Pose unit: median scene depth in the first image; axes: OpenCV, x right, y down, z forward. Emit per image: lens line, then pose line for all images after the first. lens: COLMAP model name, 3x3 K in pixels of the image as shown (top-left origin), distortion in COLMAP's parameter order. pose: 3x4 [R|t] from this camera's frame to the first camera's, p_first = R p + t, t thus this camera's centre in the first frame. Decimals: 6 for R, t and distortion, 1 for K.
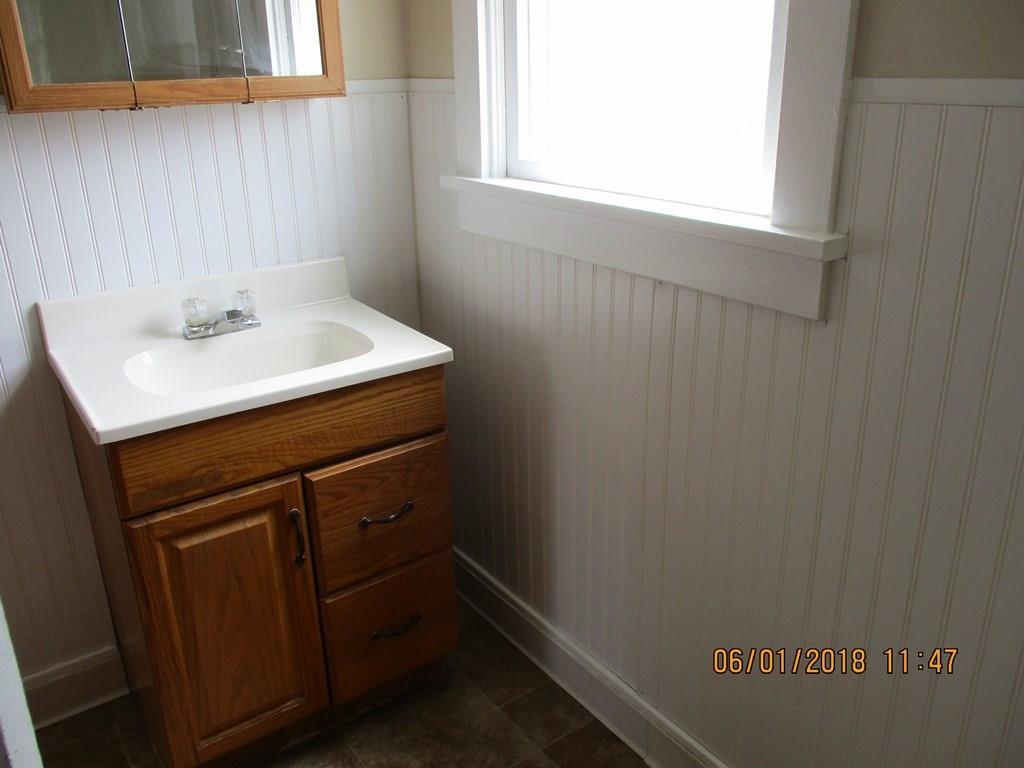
lens RADIAL K [[833.2, 0, 512.0], [0, 833.2, 384.0], [0, 0, 1]] dist [-0.038966, 0.012462]
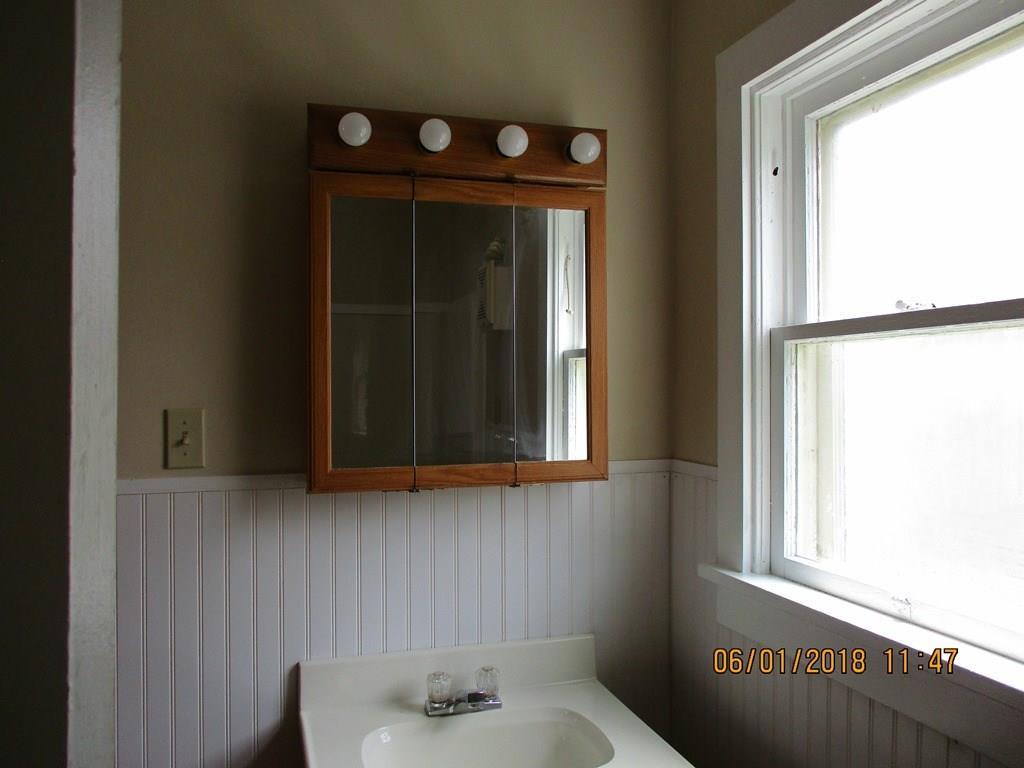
lens RADIAL K [[833.2, 0, 512.0], [0, 833.2, 384.0], [0, 0, 1]] dist [-0.038966, 0.012462]
pose [[0.949583, 0.012351, -0.313271, 0.007421], [-0.123039, 0.933739, -0.336143, -0.102523], [0.288362, 0.357741, 0.888183, 0.011892]]
